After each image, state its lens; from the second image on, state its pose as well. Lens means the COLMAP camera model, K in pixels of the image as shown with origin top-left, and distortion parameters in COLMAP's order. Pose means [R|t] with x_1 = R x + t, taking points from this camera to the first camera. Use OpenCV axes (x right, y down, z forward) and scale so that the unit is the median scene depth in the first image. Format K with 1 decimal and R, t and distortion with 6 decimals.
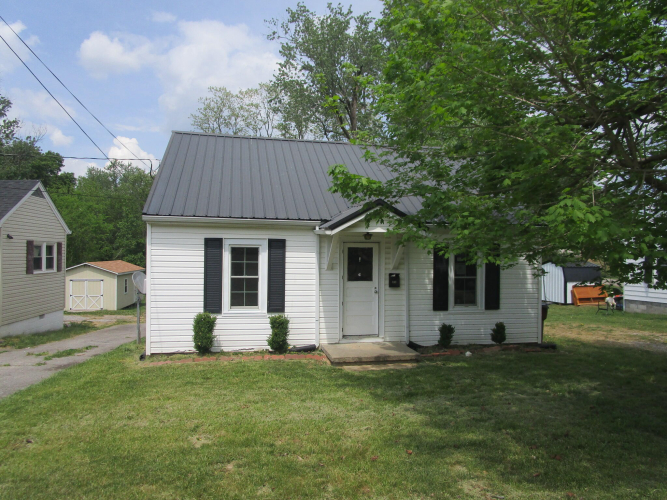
lens RADIAL K [[475.5, 0, 333.5], [0, 475.5, 250.0], [0, 0, 1]] dist [-0.025976, 0.005541]
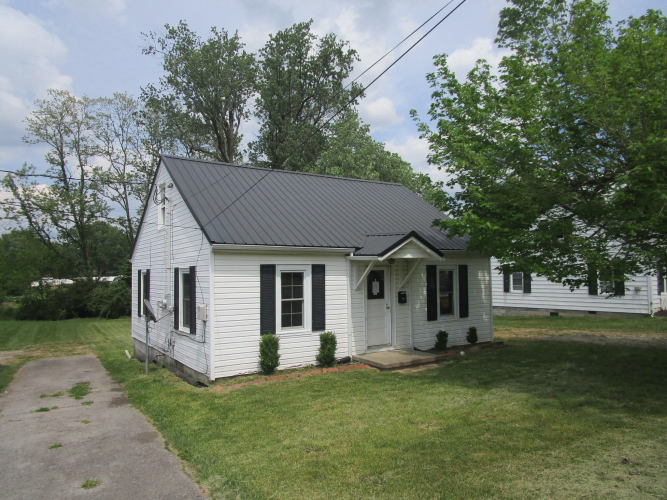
lens RADIAL K [[475.5, 0, 333.5], [0, 475.5, 250.0], [0, 0, 1]] dist [-0.025976, 0.005541]
pose [[0.921153, -0.001127, 0.389199, -0.522635], [0.015682, 0.999291, -0.034222, -0.018312], [-0.388885, 0.037628, 0.920518, -0.045201]]
